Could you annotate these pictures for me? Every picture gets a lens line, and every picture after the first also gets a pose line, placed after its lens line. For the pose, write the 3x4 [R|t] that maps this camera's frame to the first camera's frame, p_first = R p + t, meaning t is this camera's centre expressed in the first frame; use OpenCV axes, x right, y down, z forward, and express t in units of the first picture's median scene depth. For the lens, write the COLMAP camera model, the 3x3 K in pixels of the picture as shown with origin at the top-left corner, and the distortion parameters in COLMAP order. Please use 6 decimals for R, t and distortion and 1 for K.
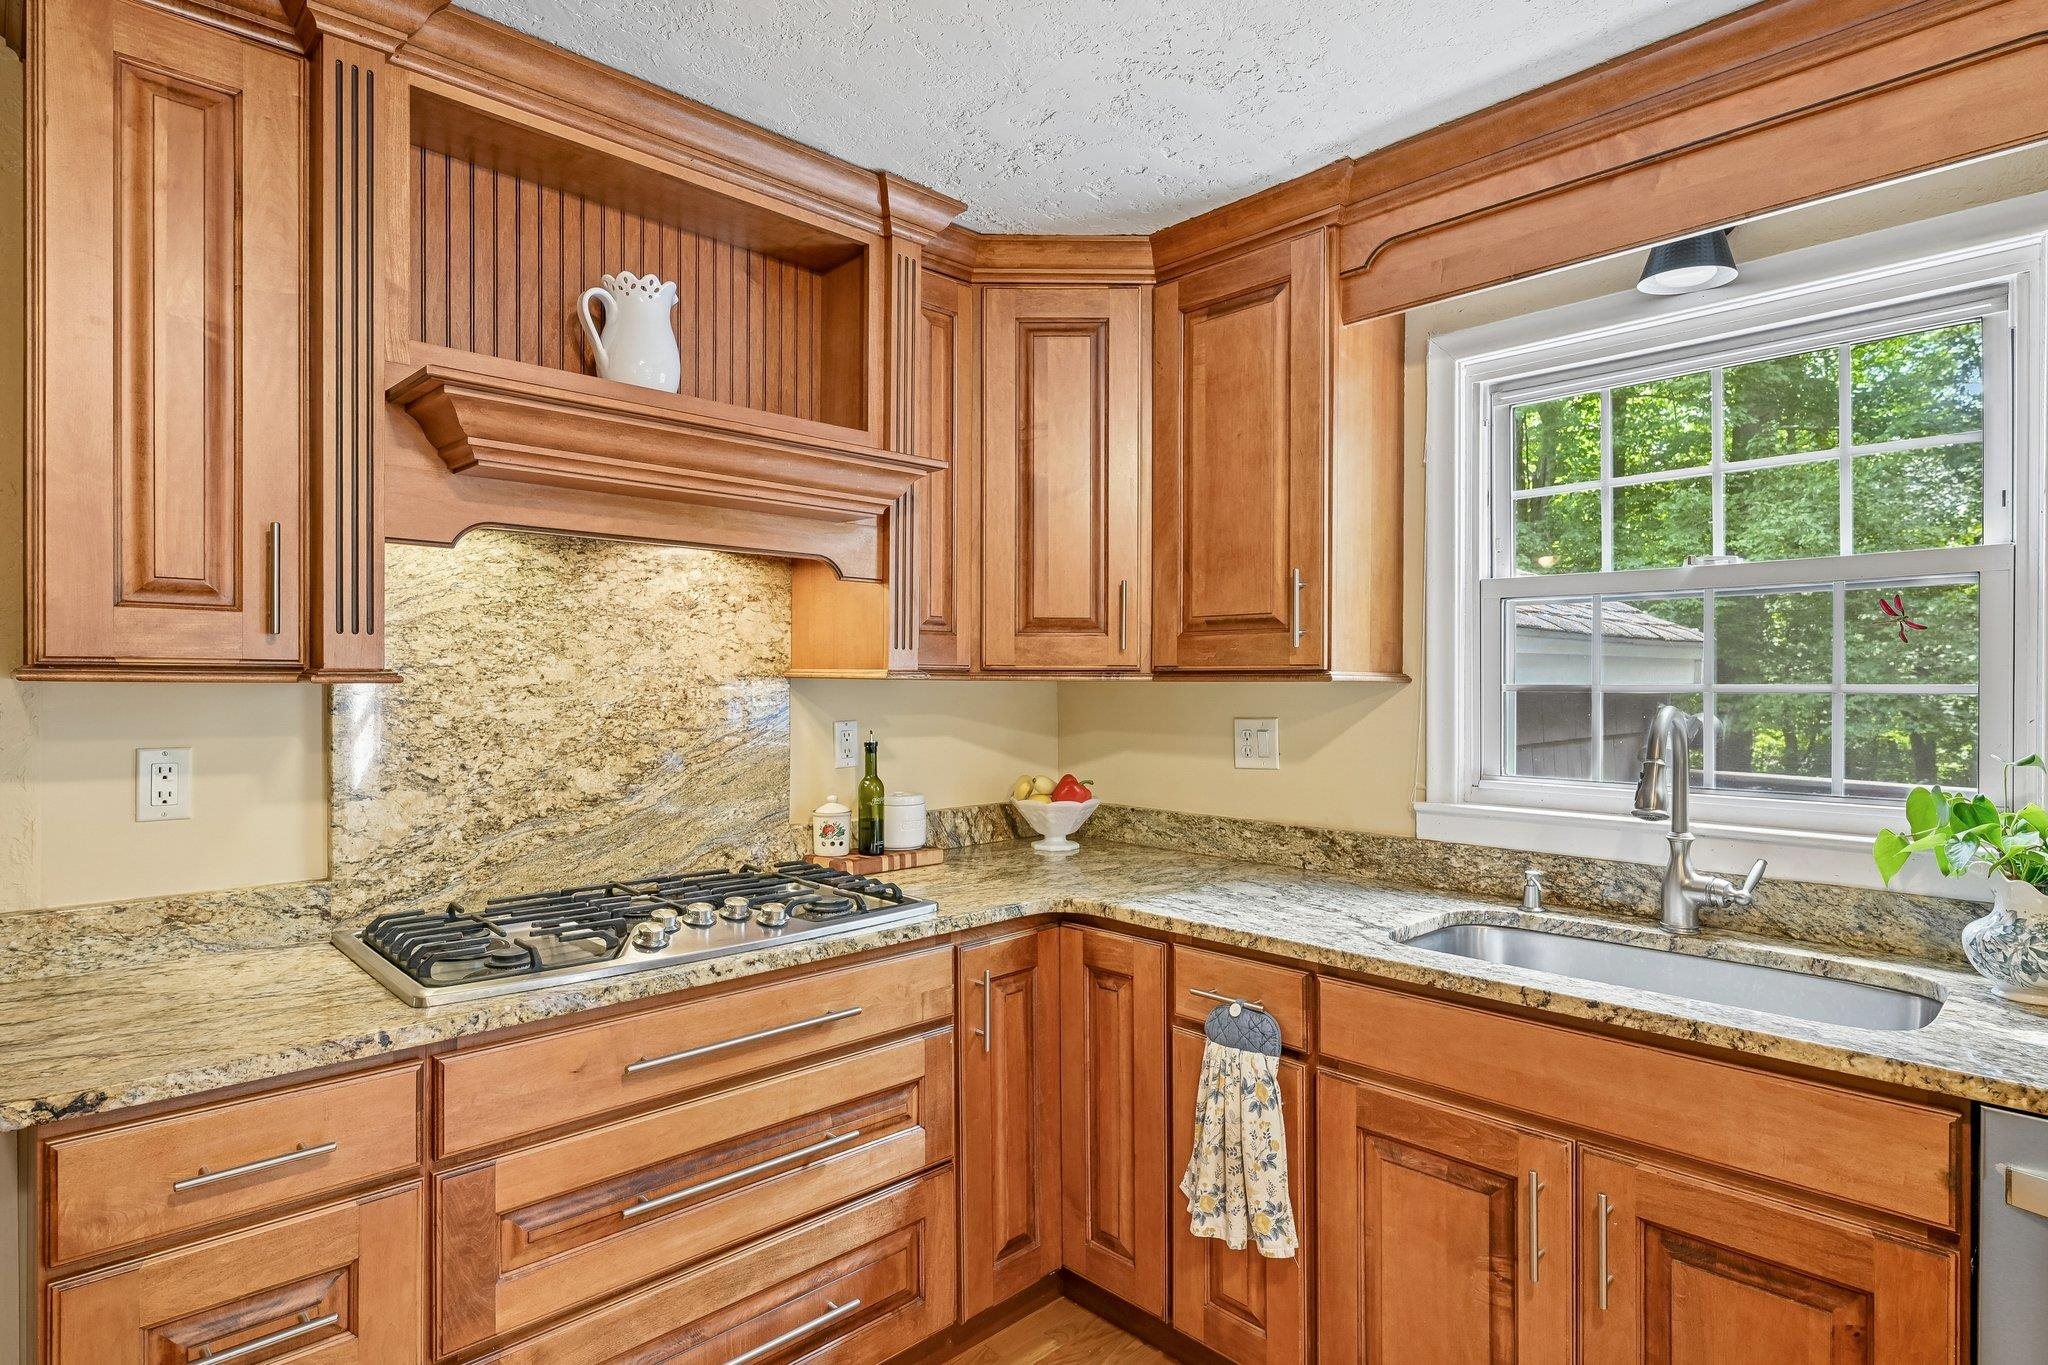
lens RADIAL K [[1084.7, 0, 1030.4], [0, 1084.7, 687.8], [0, 0, 1]] dist [0.004492, -0.000330]
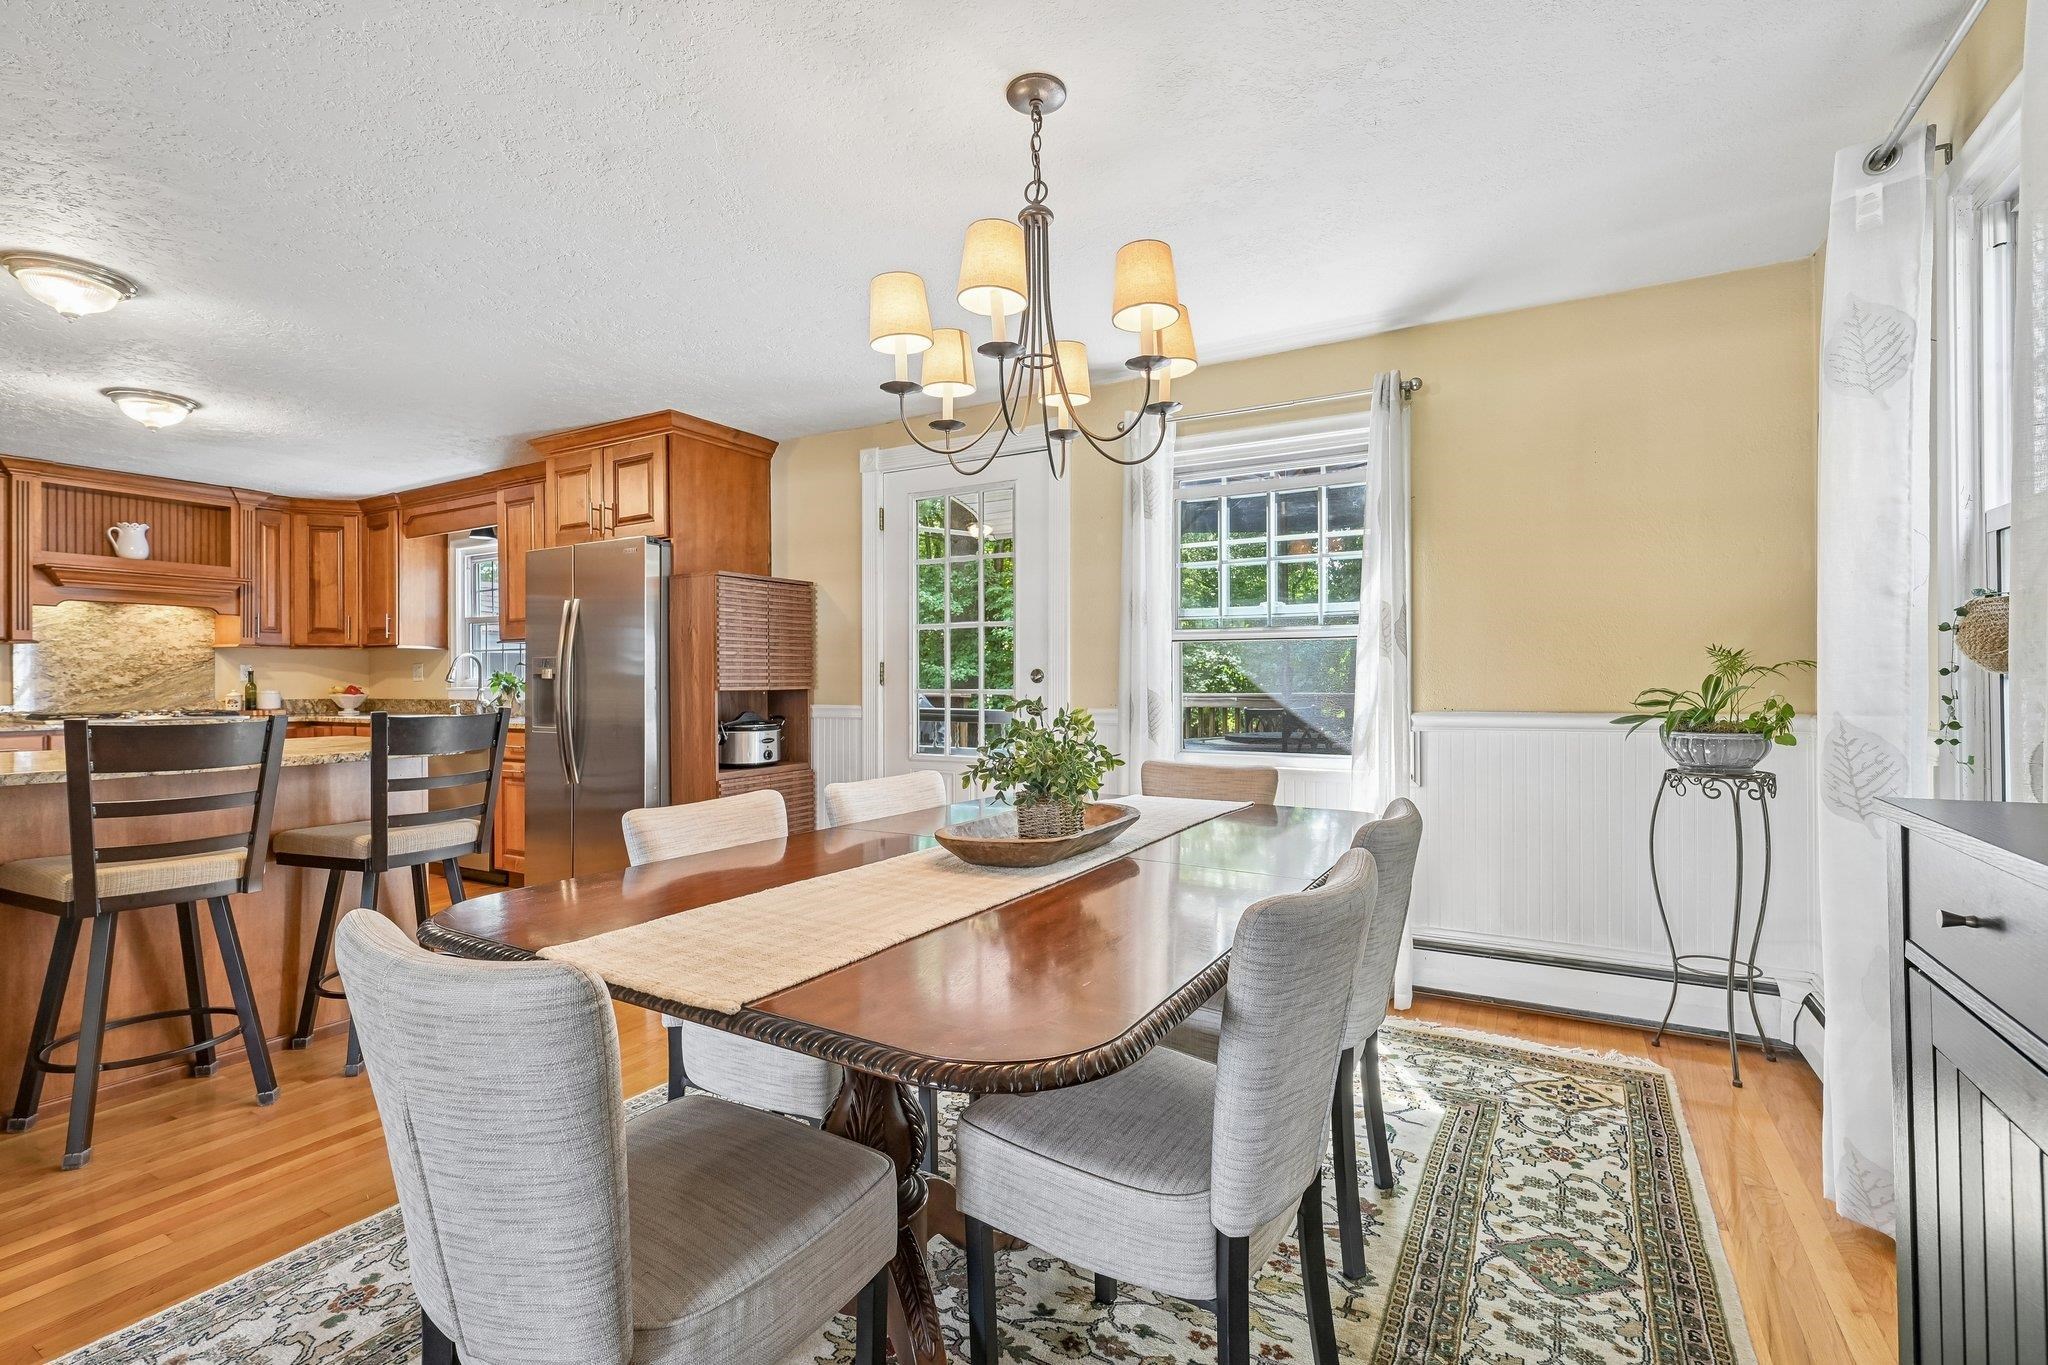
lens RADIAL K [[917.0, 0, 1027.0], [0, 917.0, 682.0], [0, 0, 1]] dist [0.001239, -0.000671]
pose [[0.960256, -0.005097, 0.279075, 1.323717], [0.006785, 0.999964, -0.005082, 0.122793], [-0.279039, 0.006774, 0.960256, -2.184909]]
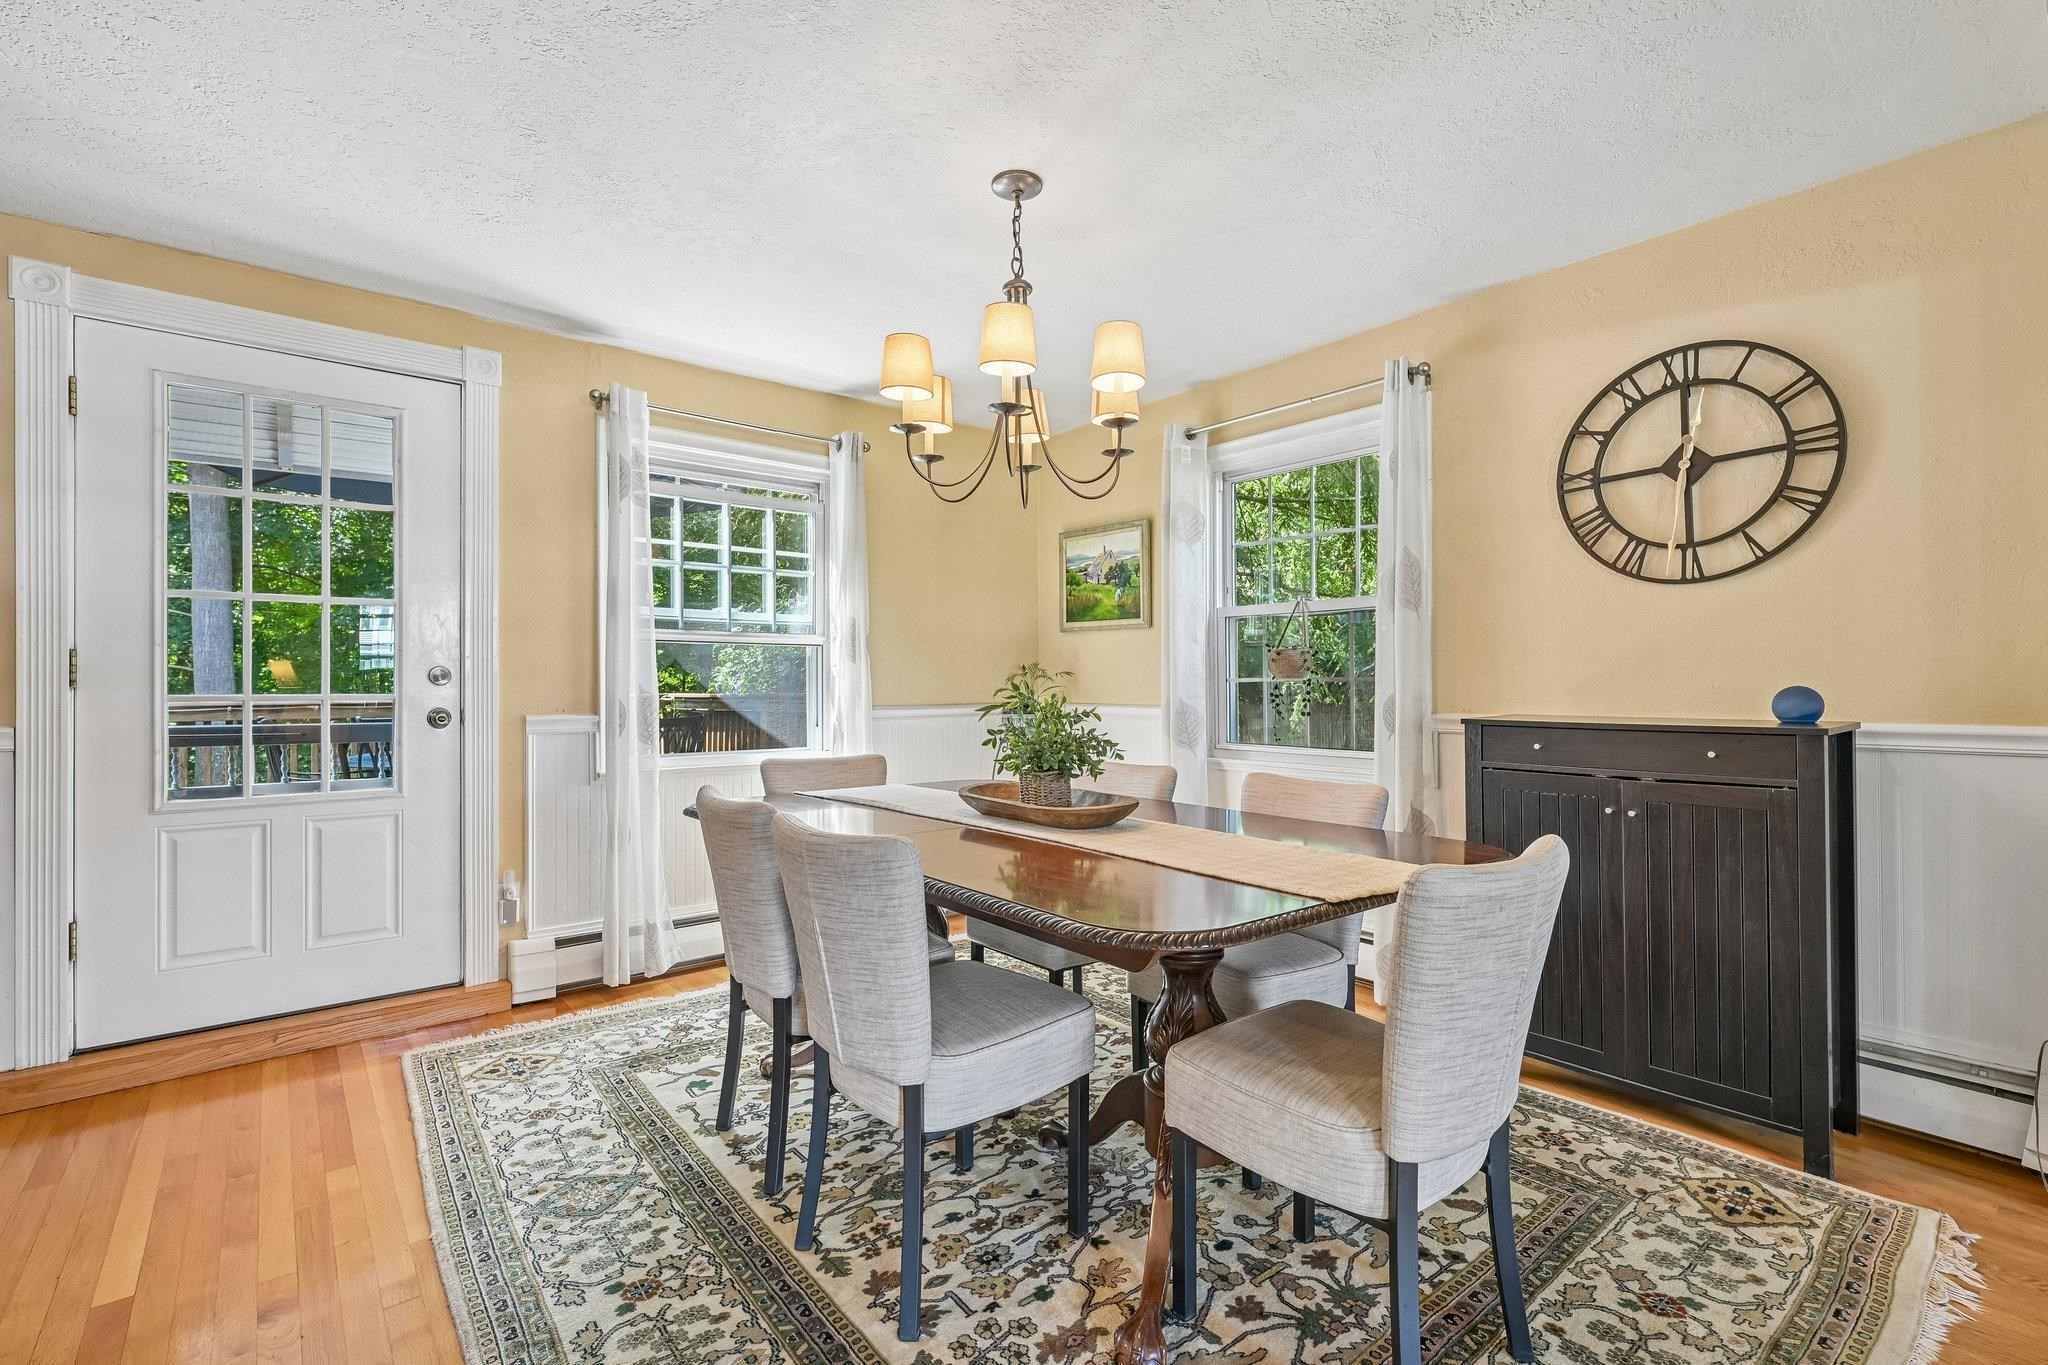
lens RADIAL K [[917.0, 0, 1017.0], [0, 917.0, 682.8], [0, 0, 1]] dist [0.001239, -0.000671]
pose [[0.078020, -0.001836, 0.996950, 0.528138], [0.009584, 0.999953, 0.001092, 0.118634], [-0.996906, 0.009469, 0.078034, -1.409752]]
